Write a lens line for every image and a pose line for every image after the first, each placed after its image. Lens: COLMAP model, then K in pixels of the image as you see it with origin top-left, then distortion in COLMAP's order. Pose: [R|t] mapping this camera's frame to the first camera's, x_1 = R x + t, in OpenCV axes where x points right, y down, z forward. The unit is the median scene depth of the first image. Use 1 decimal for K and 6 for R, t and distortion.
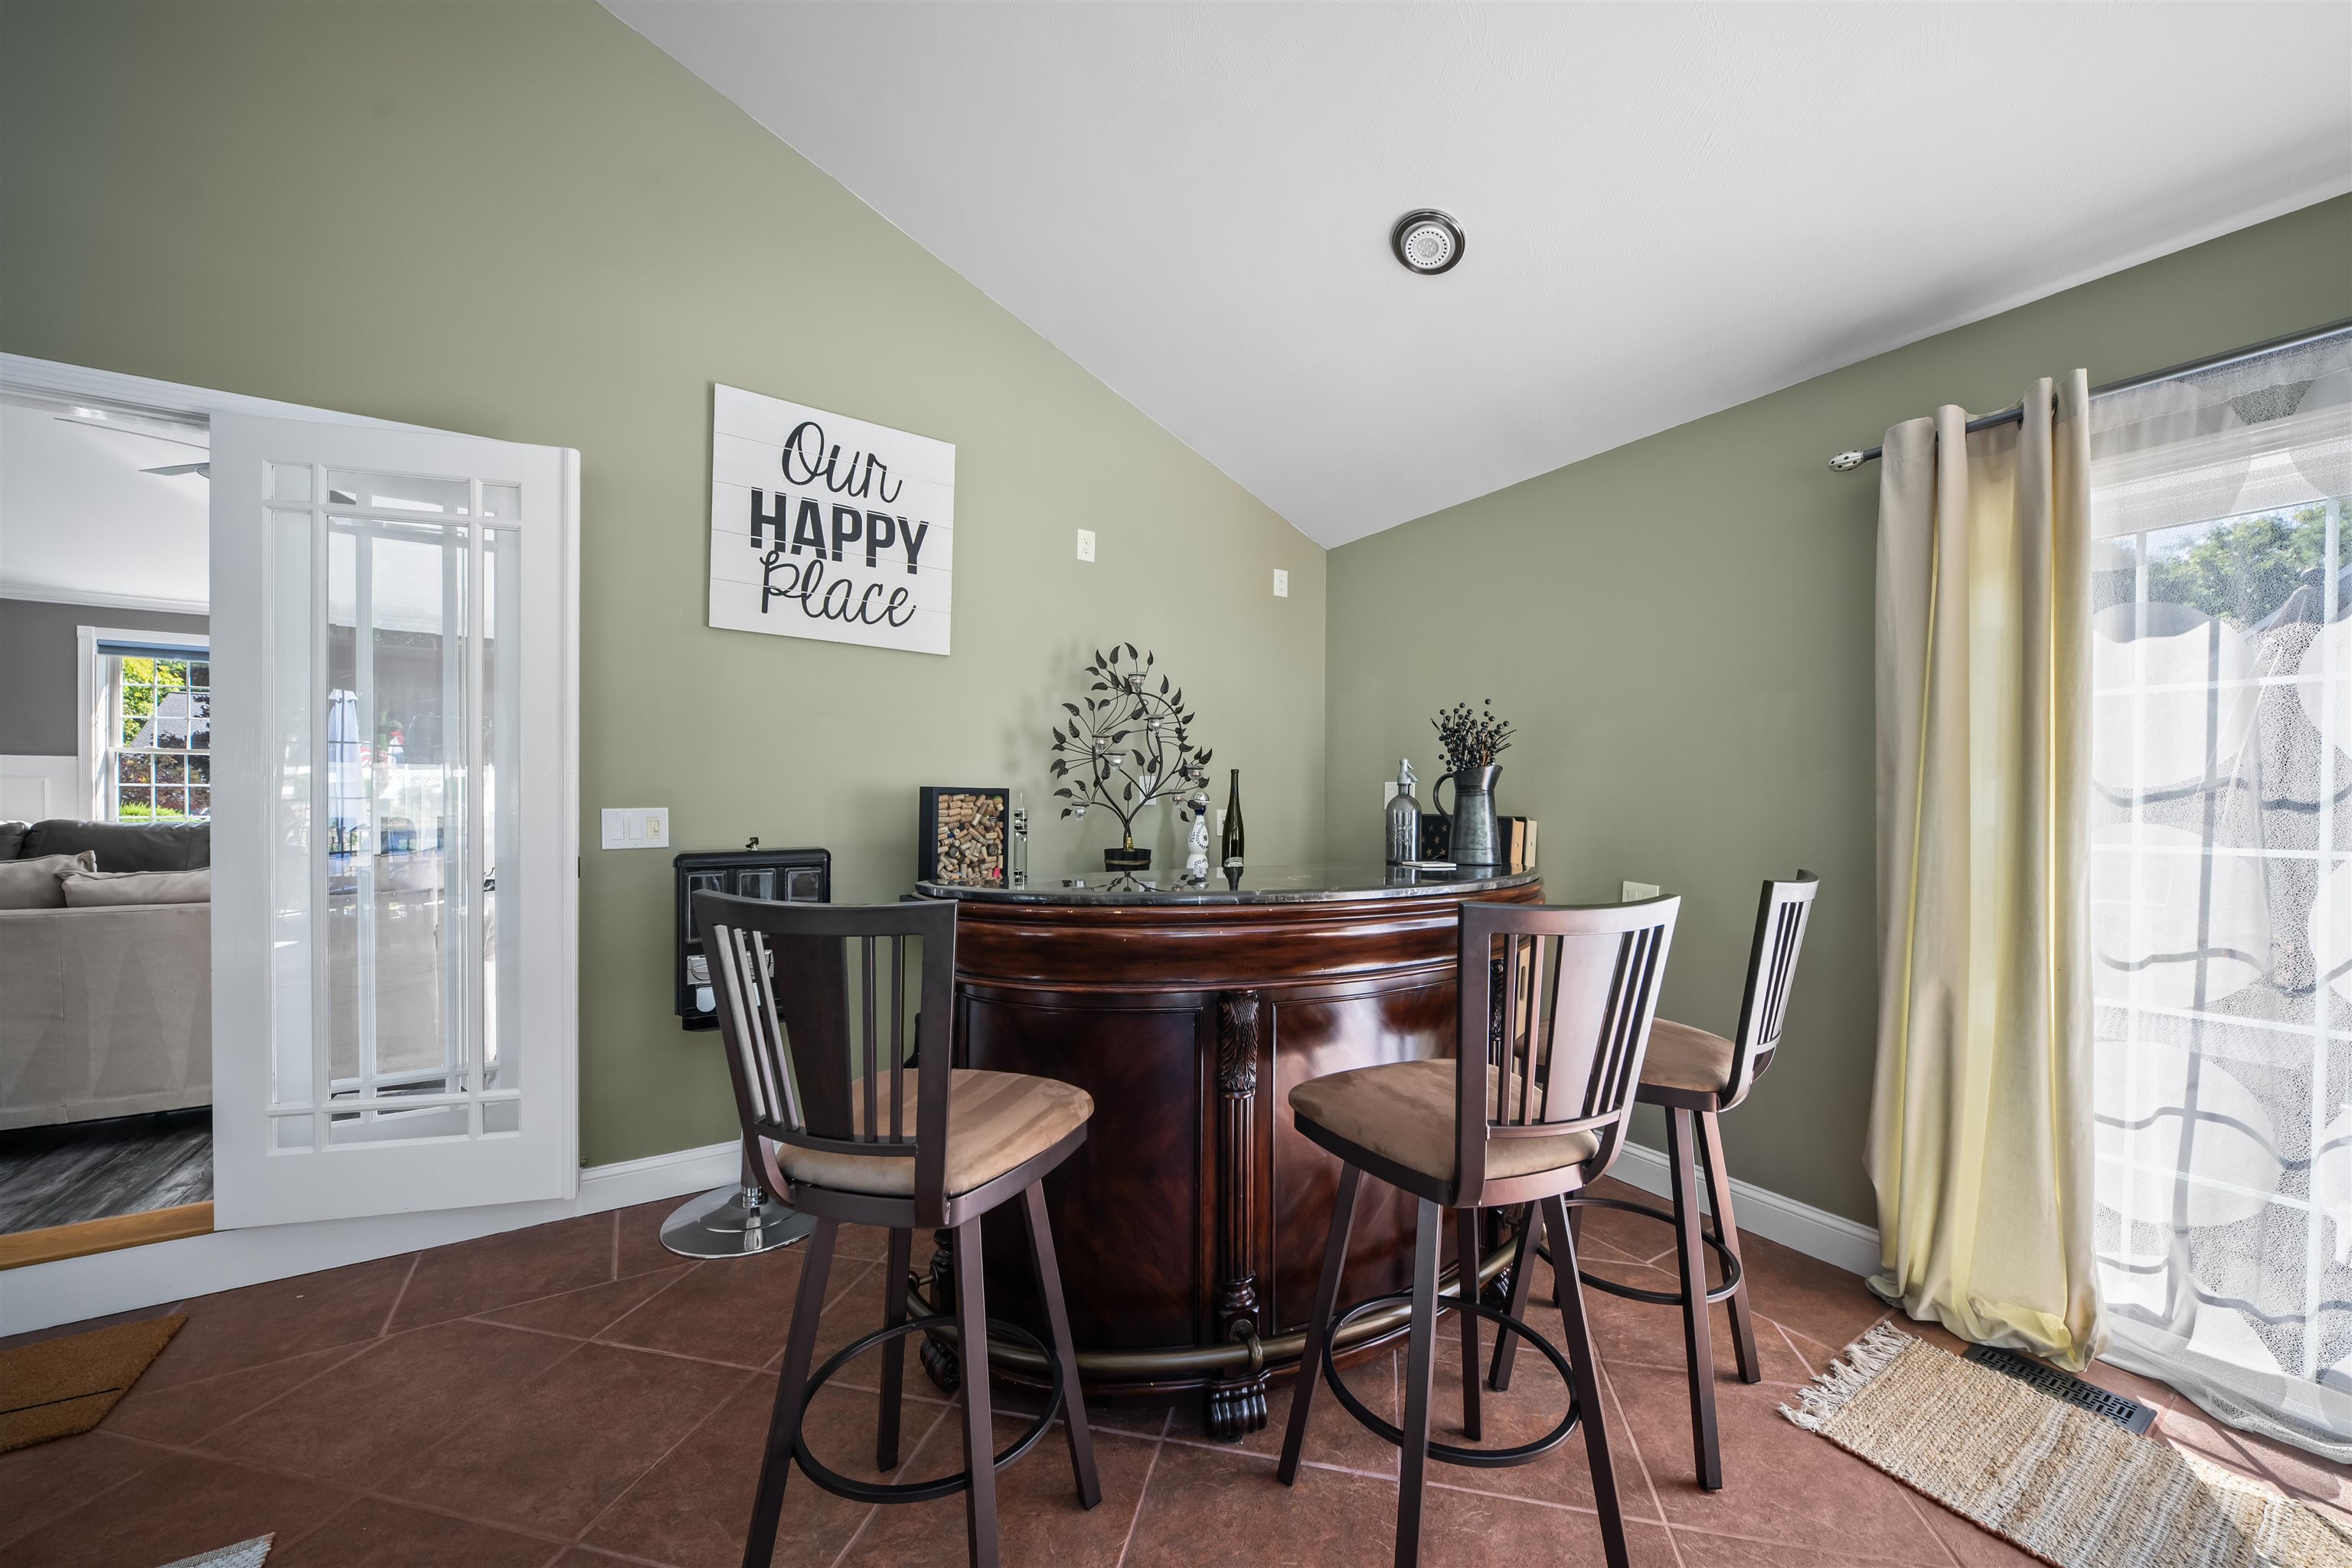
lens RADIAL K [[843.9, 0, 1205.0], [0, 843.9, 784.8], [0, 0, 1]] dist [0.000666, -0.004255]
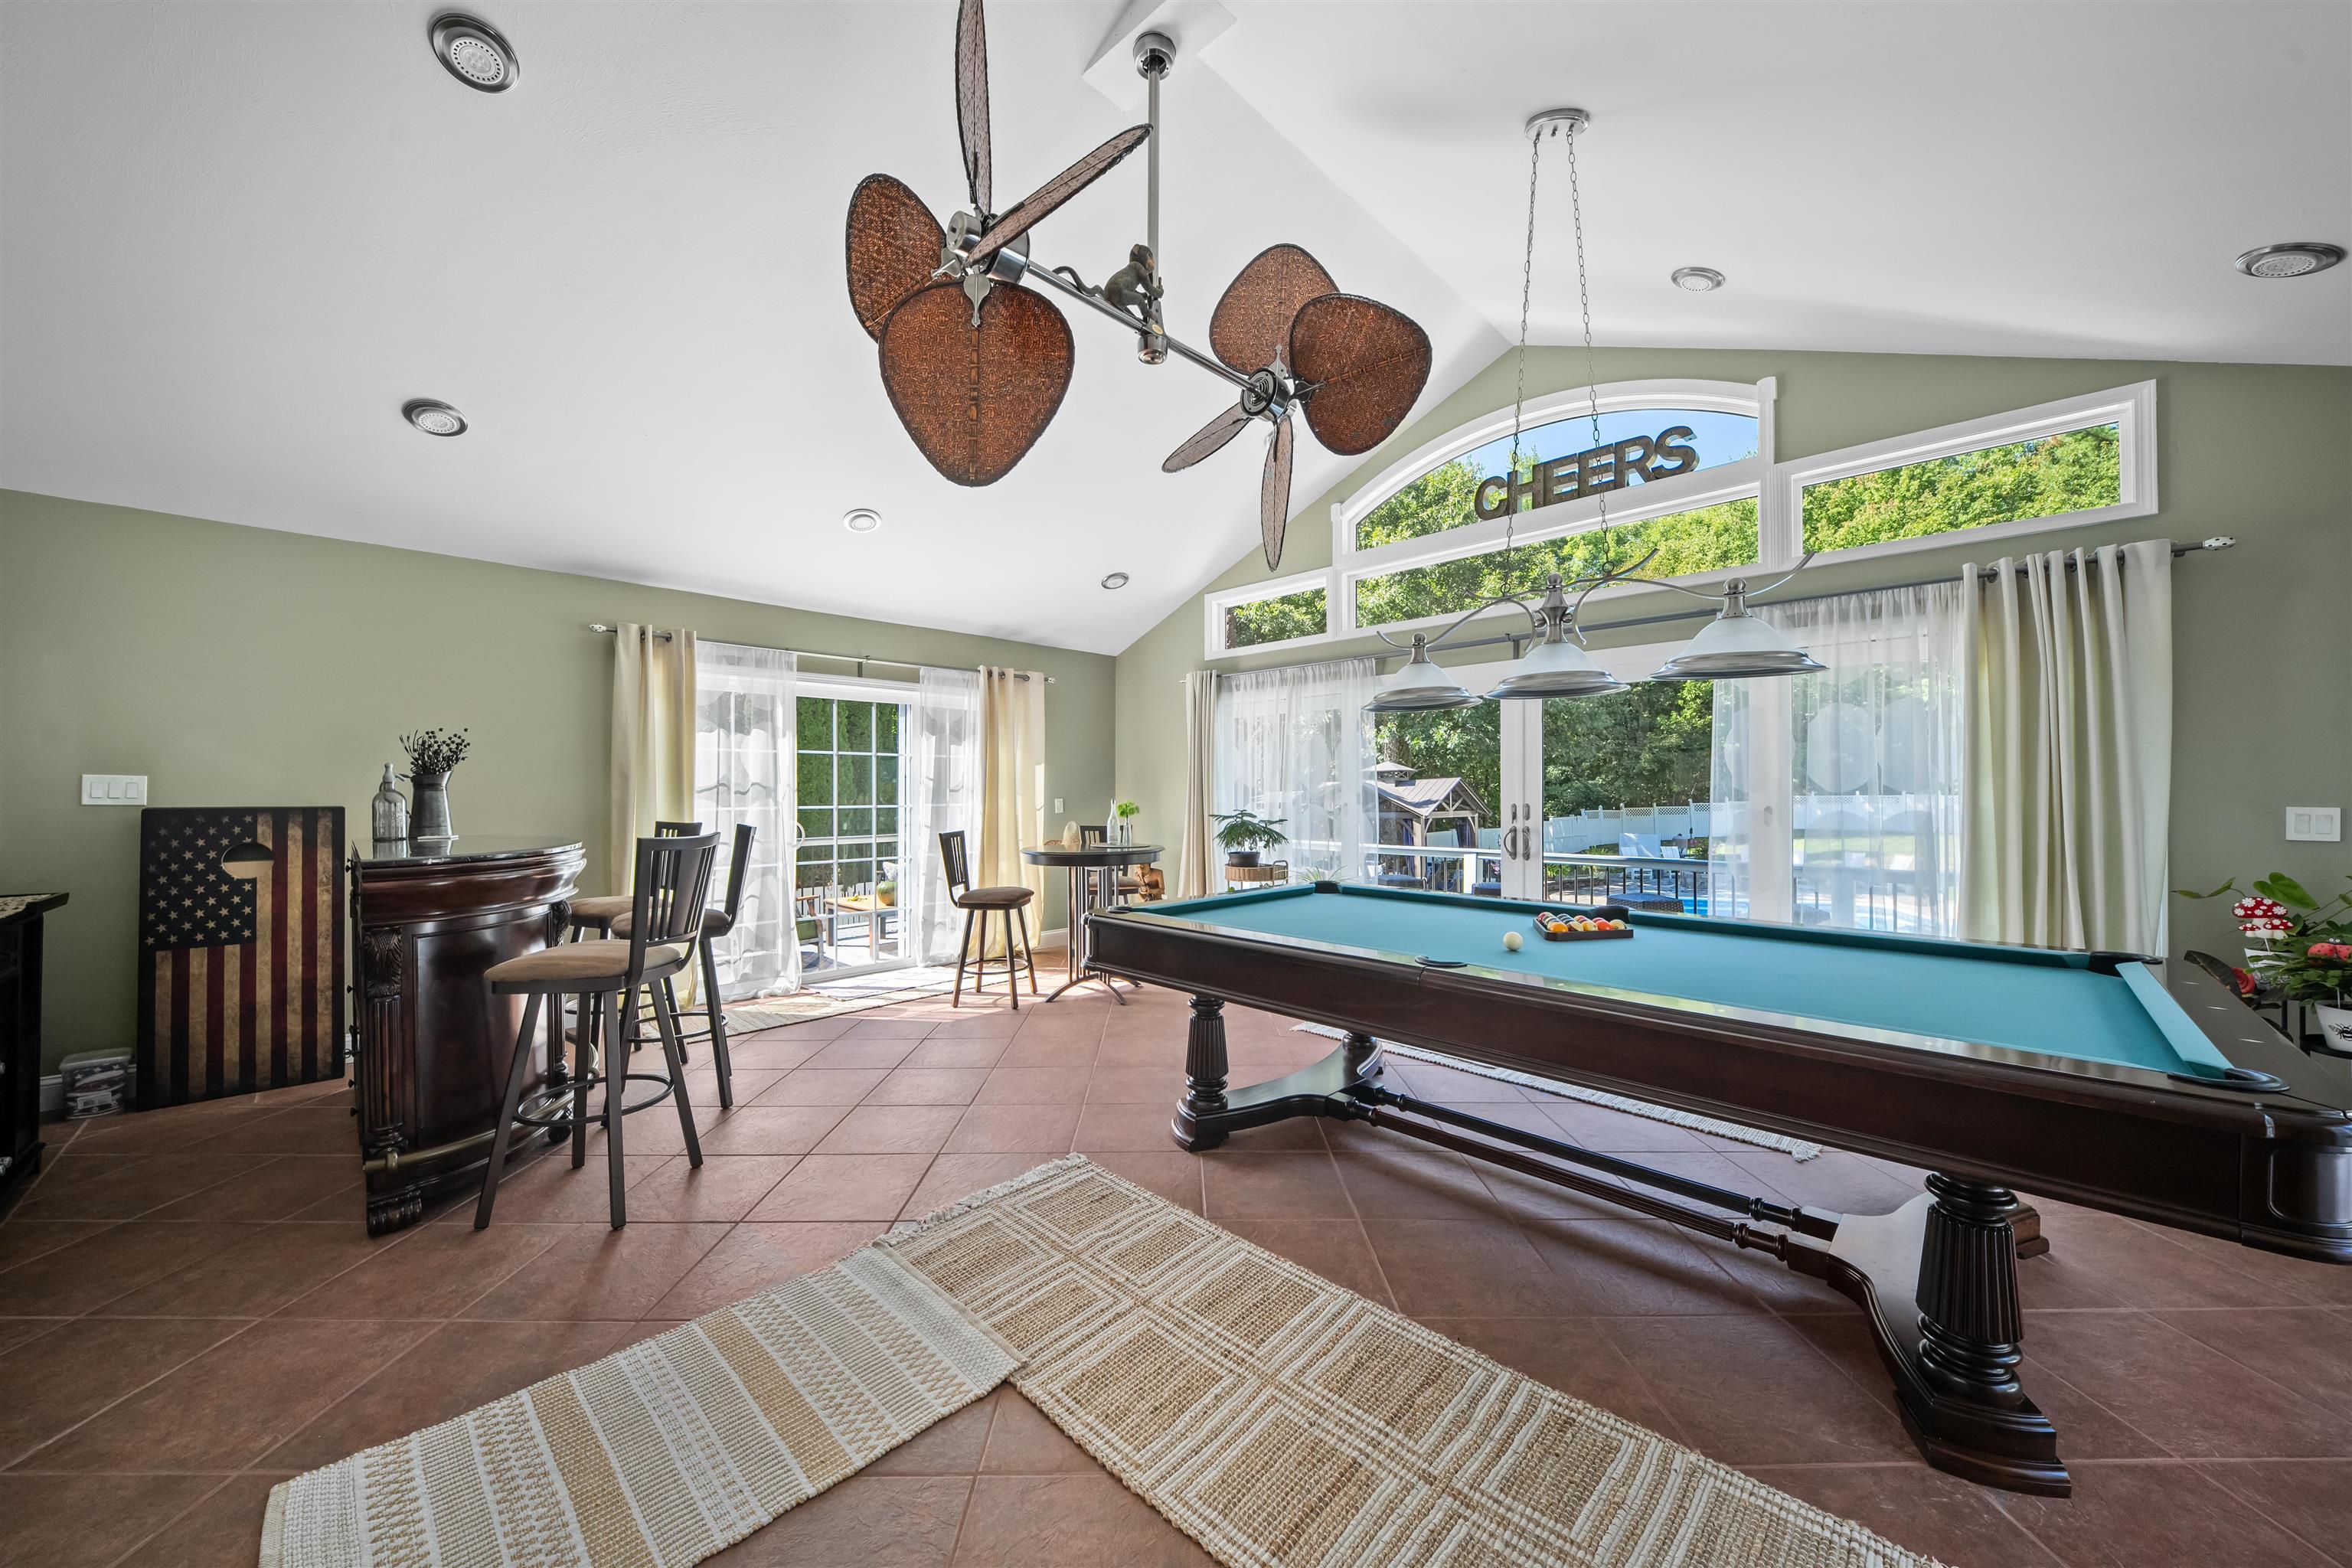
lens RADIAL K [[843.9, 0, 1205.0], [0, 843.9, 784.8], [0, 0, 1]] dist [0.000666, -0.004255]
pose [[-0.242588, -0.002680, 0.970126, -2.020413], [0.005528, 0.999976, 0.004145, -0.005176], [-0.970114, 0.006368, -0.242567, 0.073845]]
